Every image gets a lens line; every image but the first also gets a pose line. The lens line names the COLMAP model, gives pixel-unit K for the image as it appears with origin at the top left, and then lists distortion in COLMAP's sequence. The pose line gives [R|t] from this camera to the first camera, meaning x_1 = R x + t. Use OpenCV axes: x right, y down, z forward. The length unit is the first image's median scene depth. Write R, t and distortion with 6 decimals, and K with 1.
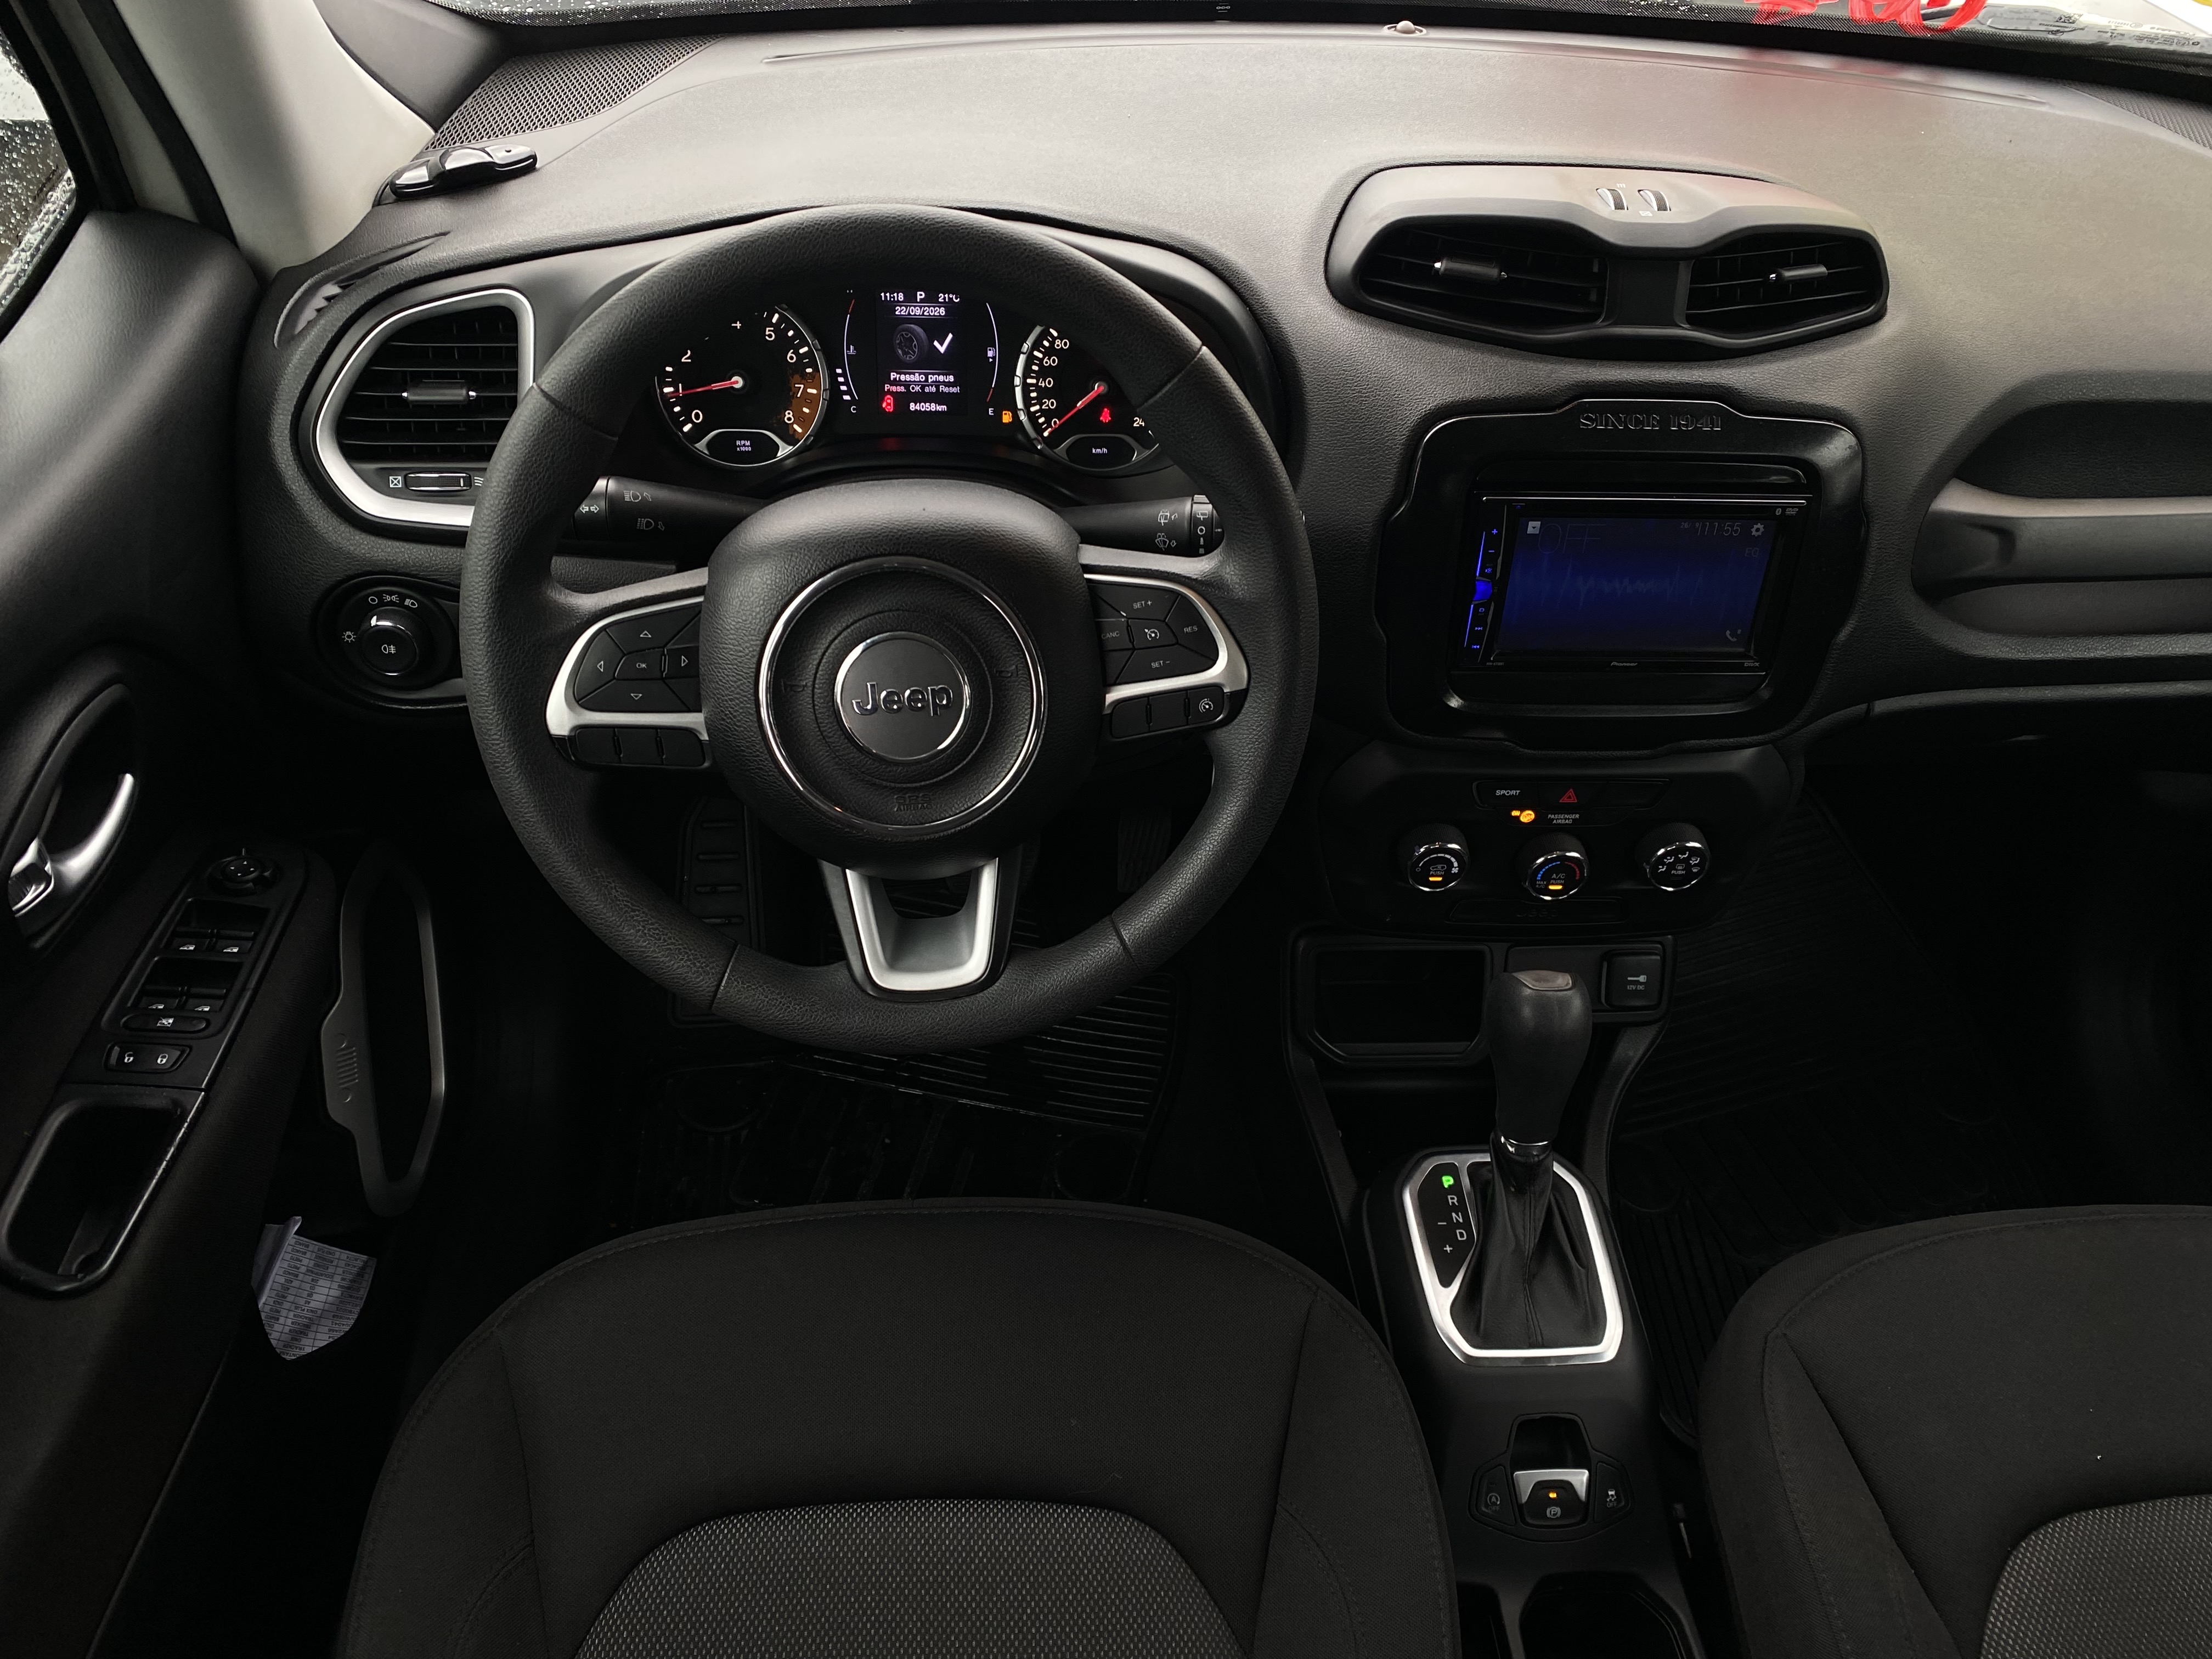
lens RADIAL K [[1645.0, 0, 1125.2], [0, 1645.0, 865.6], [0, 0, 1]] dist [0.010216, 0.000142]
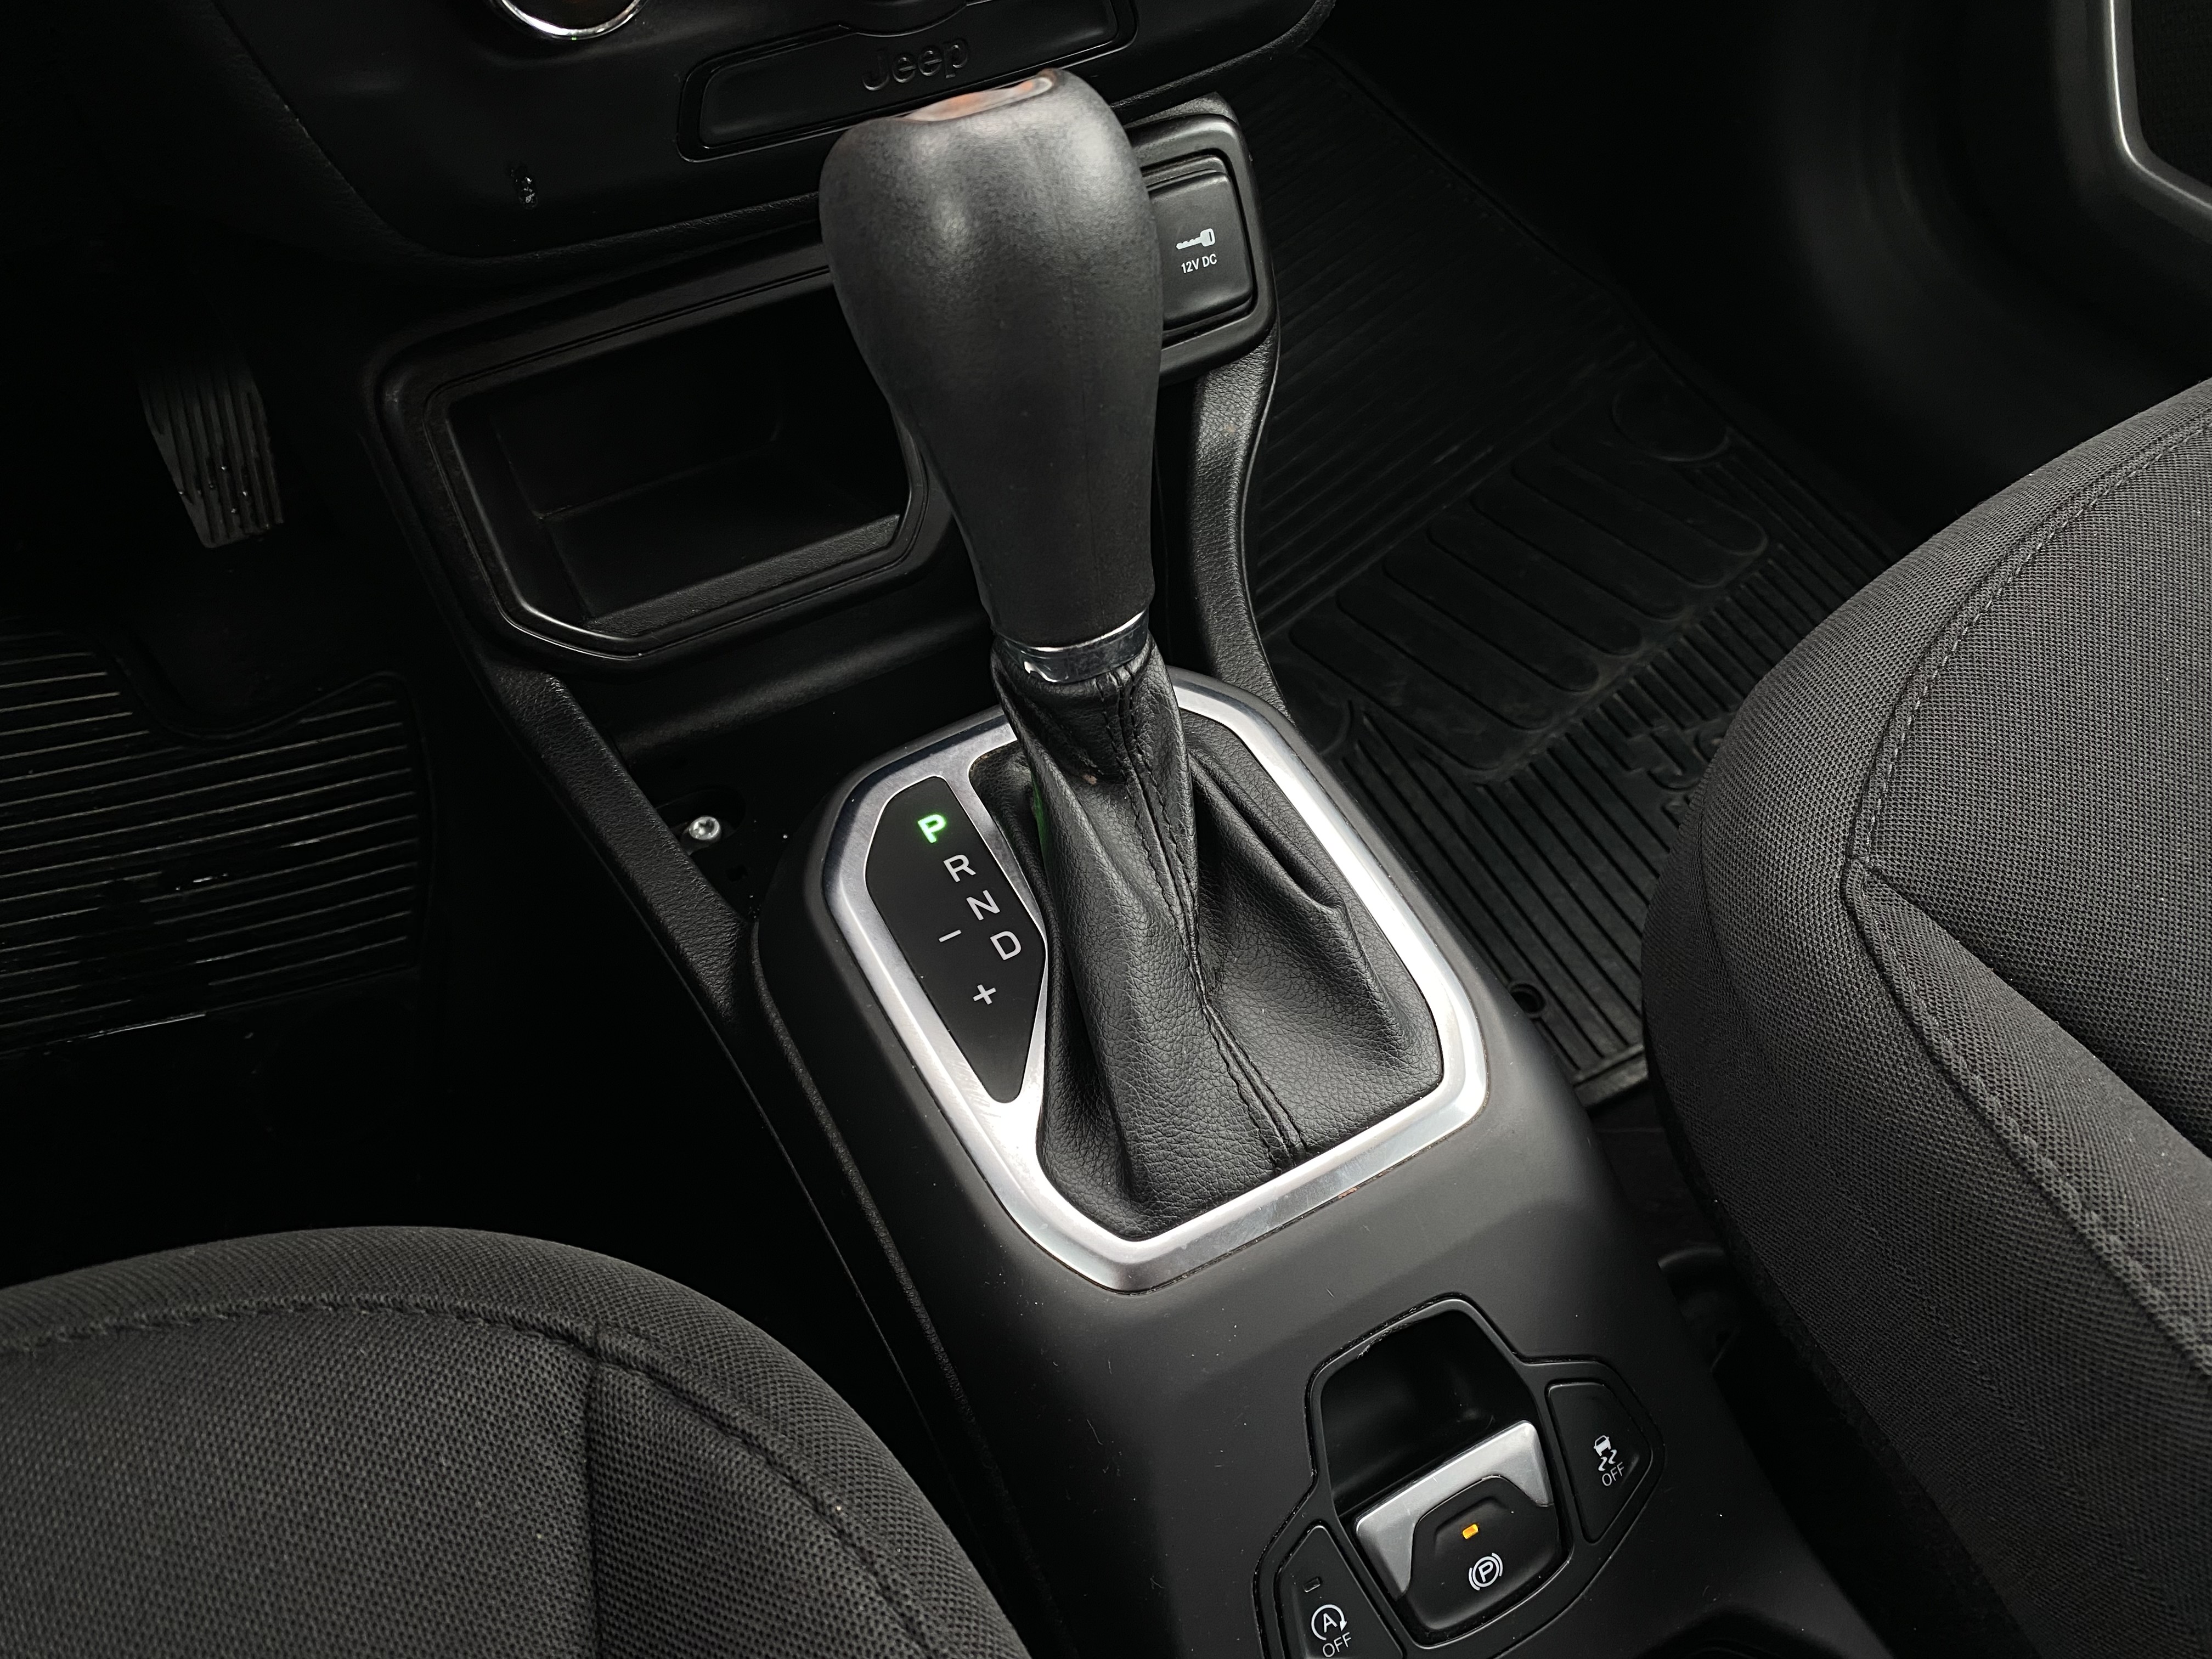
lens RADIAL K [[1662.6, 0, 1106.0], [0, 1662.6, 829.5], [0, 0, 1]] dist [0.025738, -0.001689]
pose [[0.904323, -0.358986, 0.230930, 0.107951], [0.318594, 0.927714, 0.194537, 0.098276], [-0.284073, -0.102351, 0.953324, 0.467995]]
